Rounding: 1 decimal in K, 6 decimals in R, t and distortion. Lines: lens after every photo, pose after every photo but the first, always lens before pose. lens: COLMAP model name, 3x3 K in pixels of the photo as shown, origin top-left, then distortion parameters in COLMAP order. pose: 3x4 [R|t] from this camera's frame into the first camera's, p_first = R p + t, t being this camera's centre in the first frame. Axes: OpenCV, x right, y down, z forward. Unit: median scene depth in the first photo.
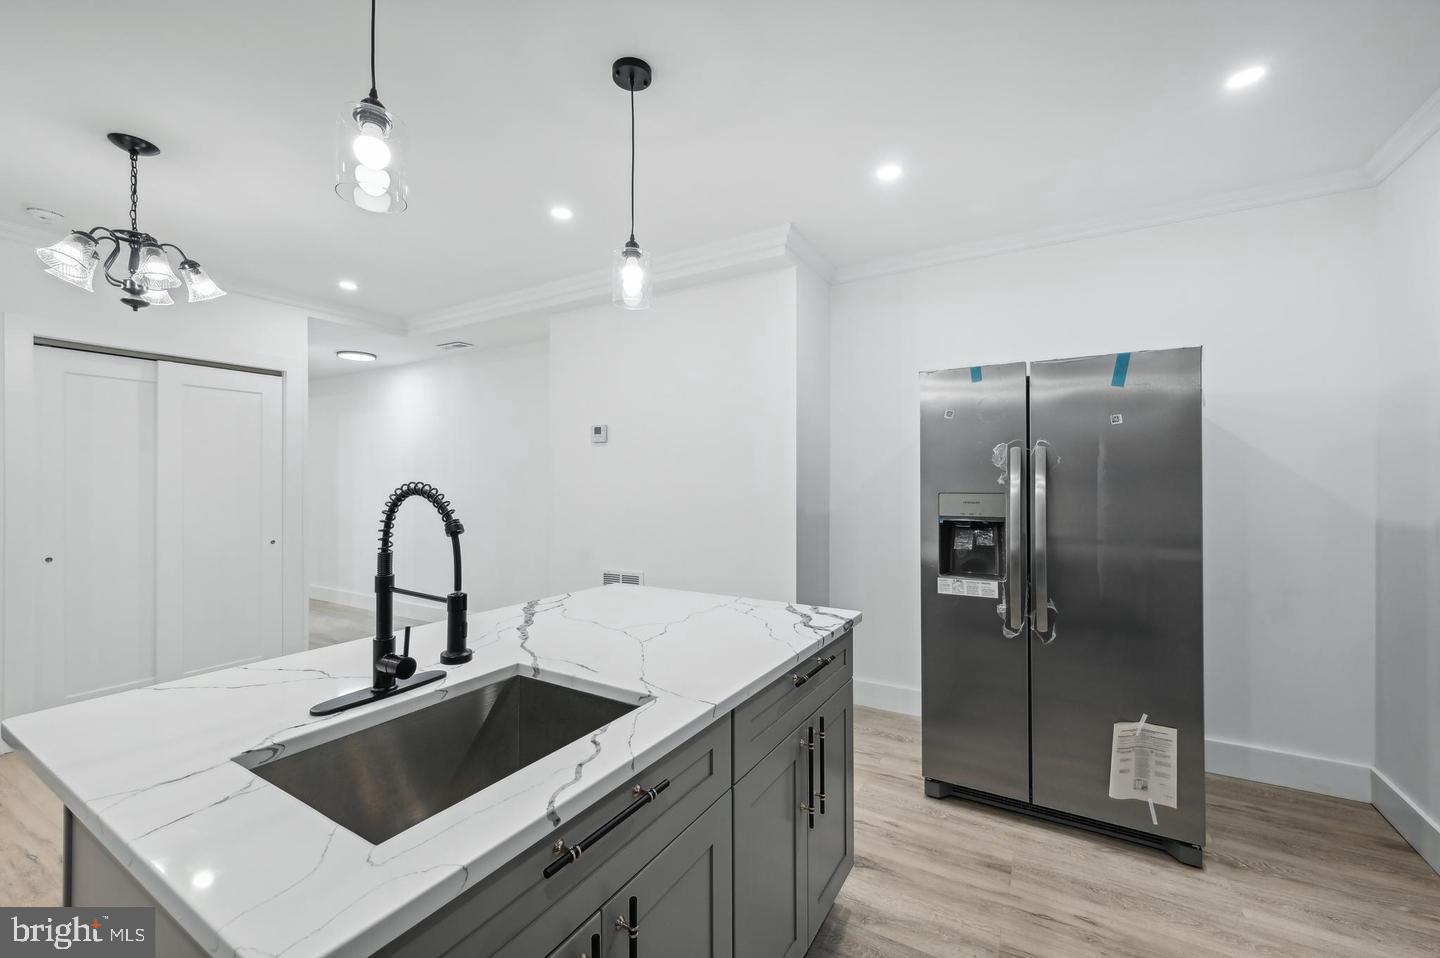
lens RADIAL K [[578.8, 0, 726.2], [0, 578.8, 481.1], [0, 0, 1]] dist [0.001477, 0.000306]
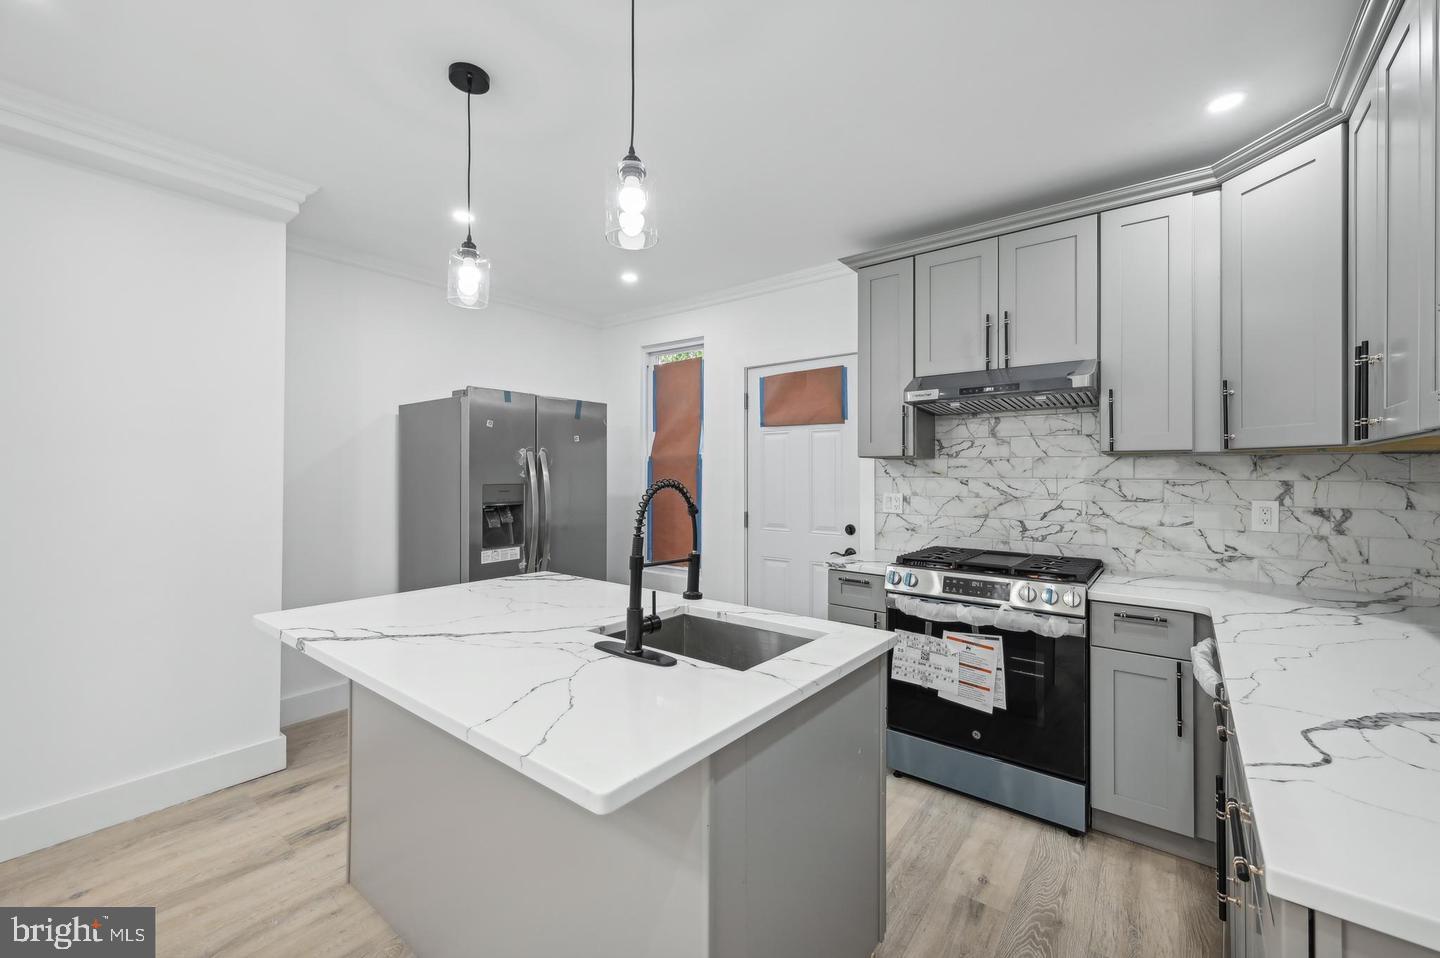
lens RADIAL K [[586.9, 0, 722.8], [0, 586.9, 471.4], [0, 0, 1]] dist [0.002698, 0.000251]
pose [[0.133717, 0.005073, 0.991007, -1.111537], [-0.005022, 0.999978, -0.004442, -0.006634], [-0.991007, -0.004383, 0.133739, 0.410655]]
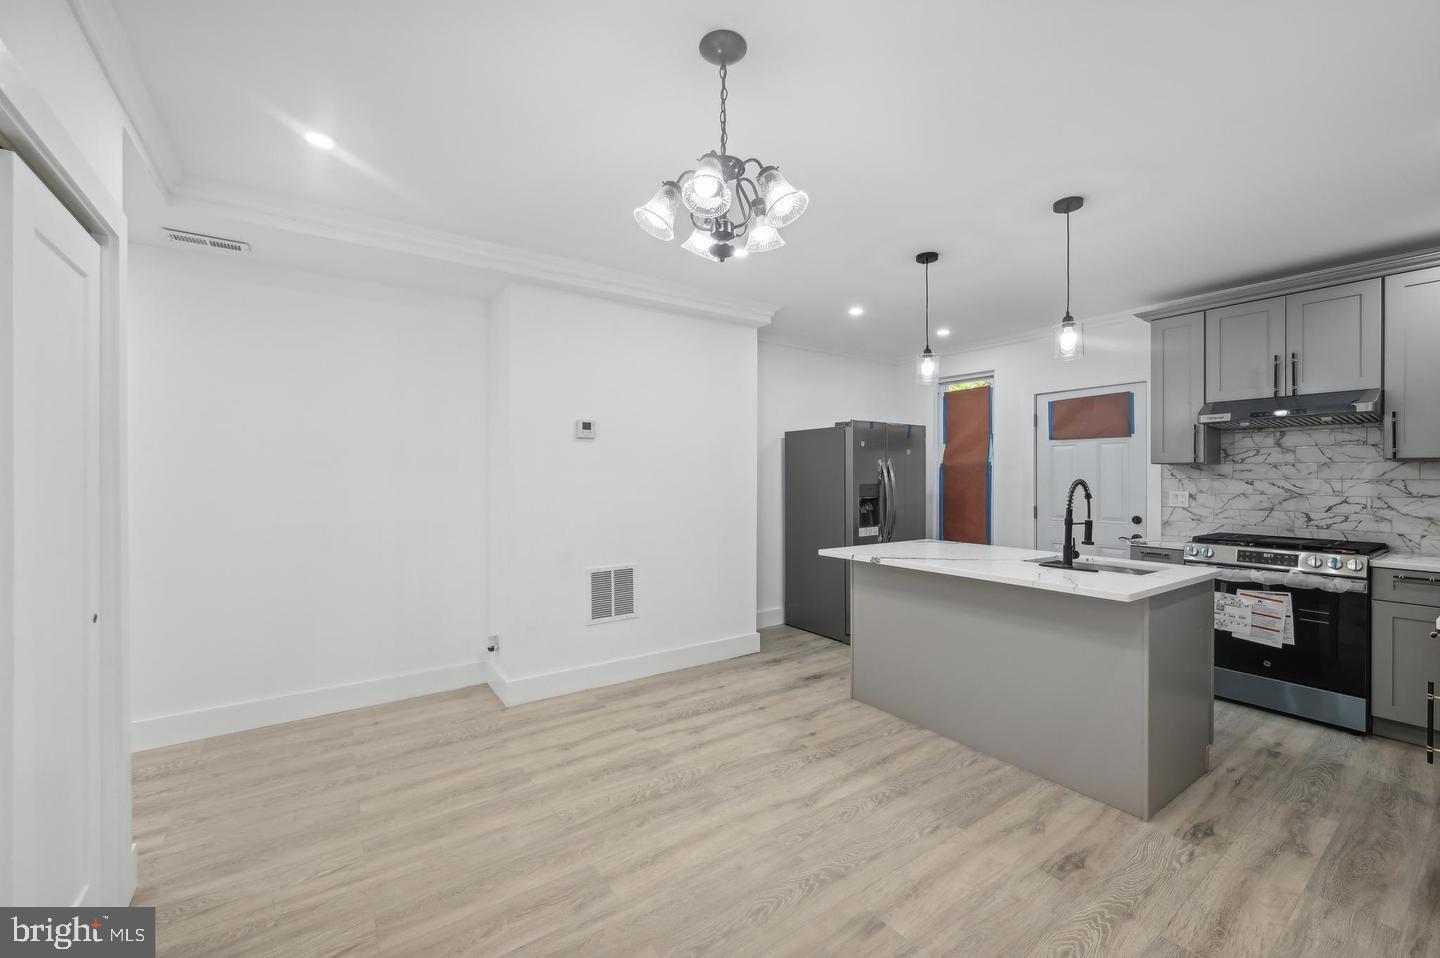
lens RADIAL K [[582.2, 0, 721.6], [0, 582.2, 480.1], [0, 0, 1]] dist [0.000468, 0.000257]
pose [[0.422311, -0.005439, 0.906435, -2.095317], [-0.001054, 0.999978, 0.006491, -0.007324], [-0.906450, -0.003697, 0.422296, 0.800169]]
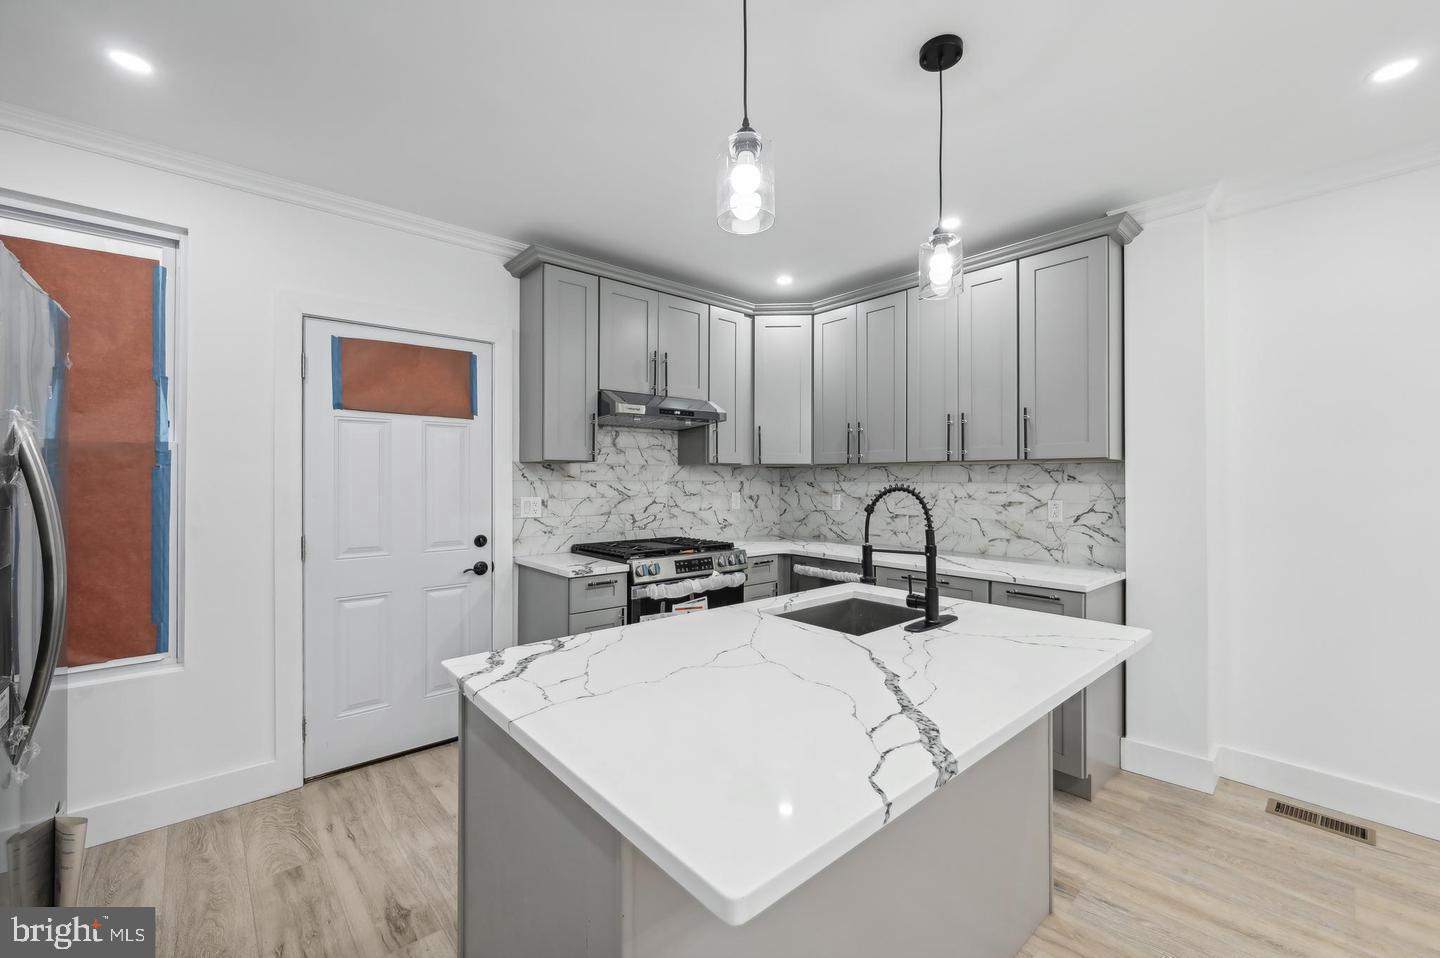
lens RADIAL K [[582.2, 0, 721.6], [0, 582.2, 480.1], [0, 0, 1]] dist [0.000468, 0.000257]
pose [[-0.948748, -0.001991, 0.316028, -0.344156], [-0.001633, 0.999998, 0.001398, -0.005819], [-0.316030, 0.000810, -0.948749, 1.629769]]
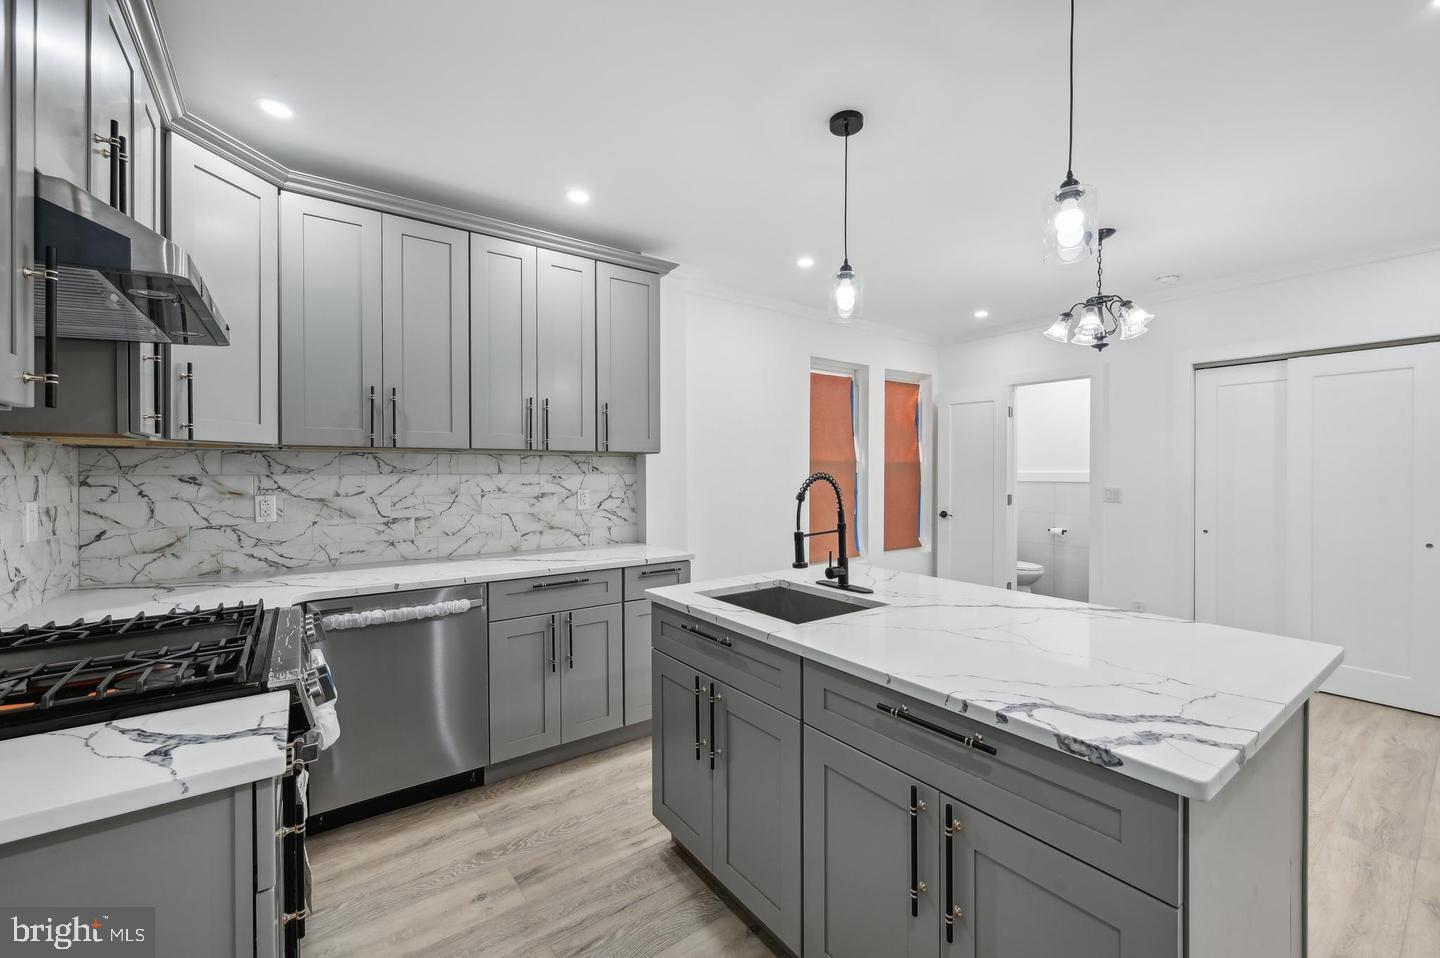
lens RADIAL K [[586.9, 0, 722.8], [0, 586.9, 471.4], [0, 0, 1]] dist [0.002698, 0.000251]
pose [[-0.393672, 0.001184, -0.919250, 0.796204], [0.001649, 0.999998, 0.000582, -0.004328], [0.919249, -0.001287, -0.393673, 0.866444]]
